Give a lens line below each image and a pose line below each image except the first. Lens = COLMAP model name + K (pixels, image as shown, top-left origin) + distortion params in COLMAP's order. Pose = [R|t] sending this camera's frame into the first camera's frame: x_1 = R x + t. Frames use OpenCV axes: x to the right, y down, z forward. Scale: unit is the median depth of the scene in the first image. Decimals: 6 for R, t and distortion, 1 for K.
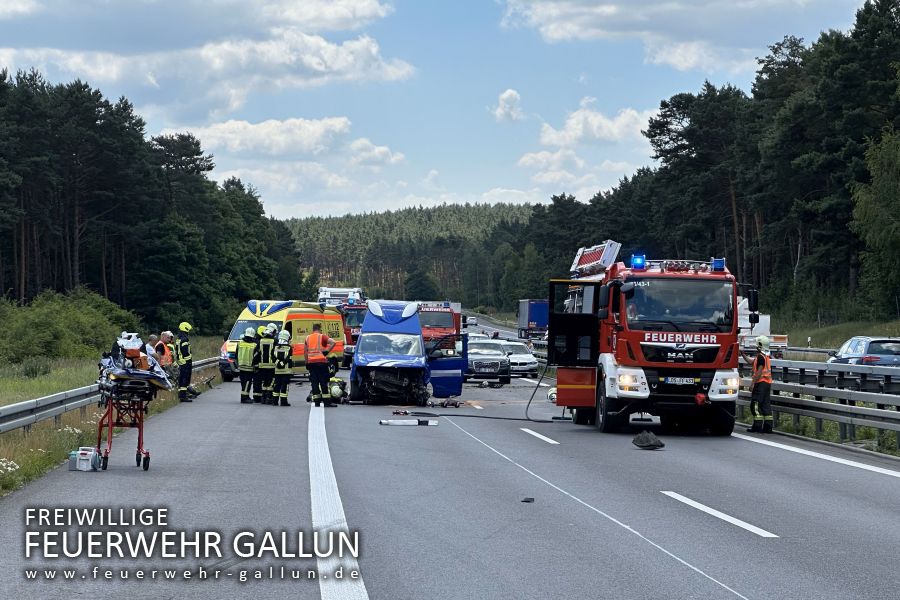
lens RADIAL K [[2035.2, 0, 450.0], [0, 2035.2, 300.0], [0, 0, 1]] dist [-0.007139, 0.032710]
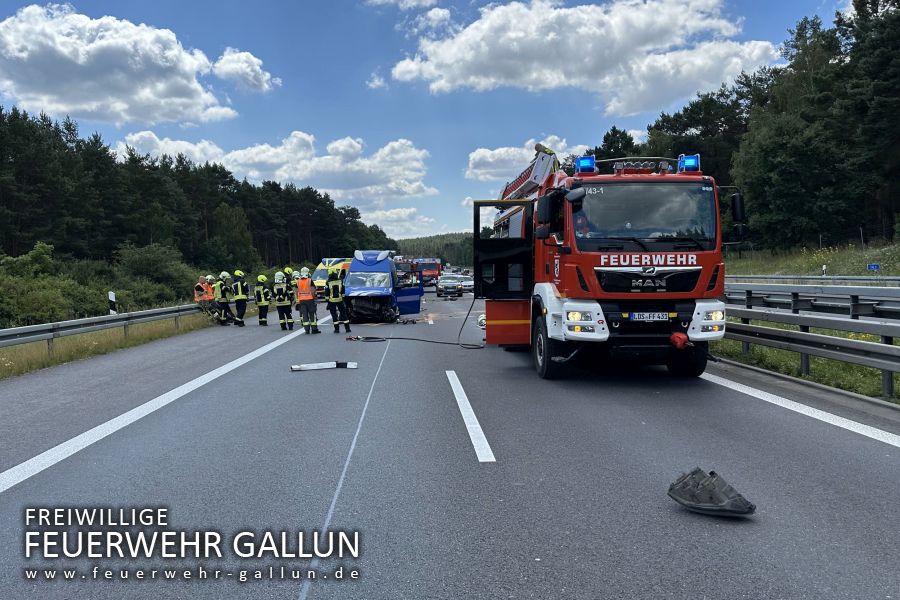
lens RADIAL K [[615.9, 0, 450.0], [0, 615.9, 300.0], [0, 0, 1]] dist [0.005177, 0.000602]
pose [[0.999379, -0.034652, -0.006445, 0.040525], [0.034965, 0.997735, 0.057462, 0.017721], [0.004439, -0.057652, 0.998327, 0.765757]]
